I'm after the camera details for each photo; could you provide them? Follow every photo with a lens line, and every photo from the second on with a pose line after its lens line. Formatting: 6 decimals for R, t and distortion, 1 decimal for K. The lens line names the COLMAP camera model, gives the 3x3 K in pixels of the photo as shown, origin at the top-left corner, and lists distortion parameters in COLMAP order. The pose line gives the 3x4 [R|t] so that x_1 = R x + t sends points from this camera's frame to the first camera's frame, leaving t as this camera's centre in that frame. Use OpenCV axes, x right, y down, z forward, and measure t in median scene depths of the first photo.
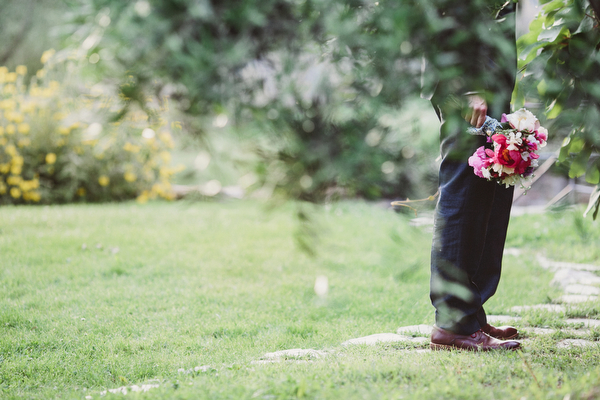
lens RADIAL K [[2338.8, 0, 300.0], [0, 2338.8, 200.0], [0, 0, 1]] dist [0.974684, -2.332552]
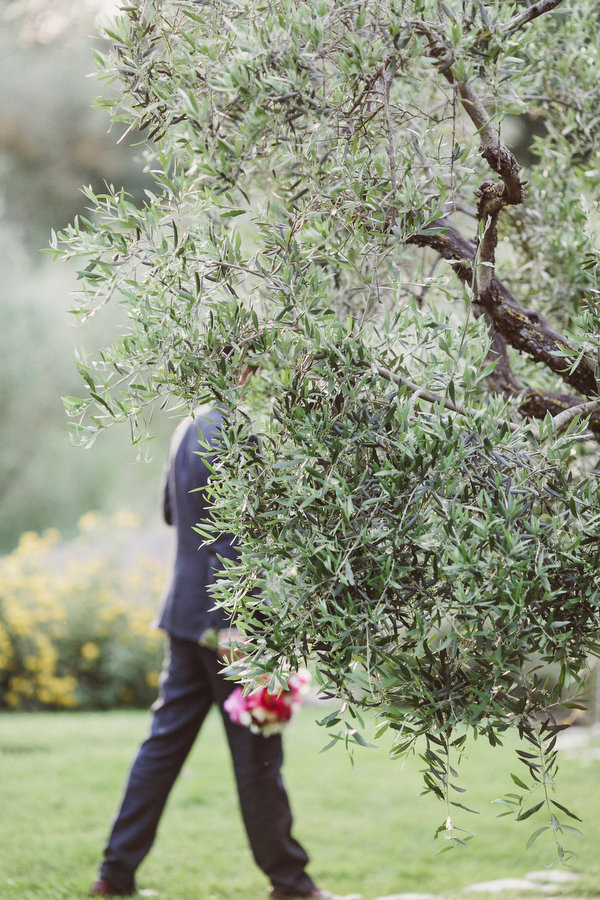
lens RADIAL K [[3508.3, 0, 300.0], [0, 3508.3, 450.0], [0, 0, 1]] dist [0.974684, -2.332552]
pose [[0.999512, 0.014738, -0.027551, -0.007614], [-0.016573, 0.997574, -0.067613, -0.010908], [0.026488, 0.068037, 0.997331, -0.308675]]
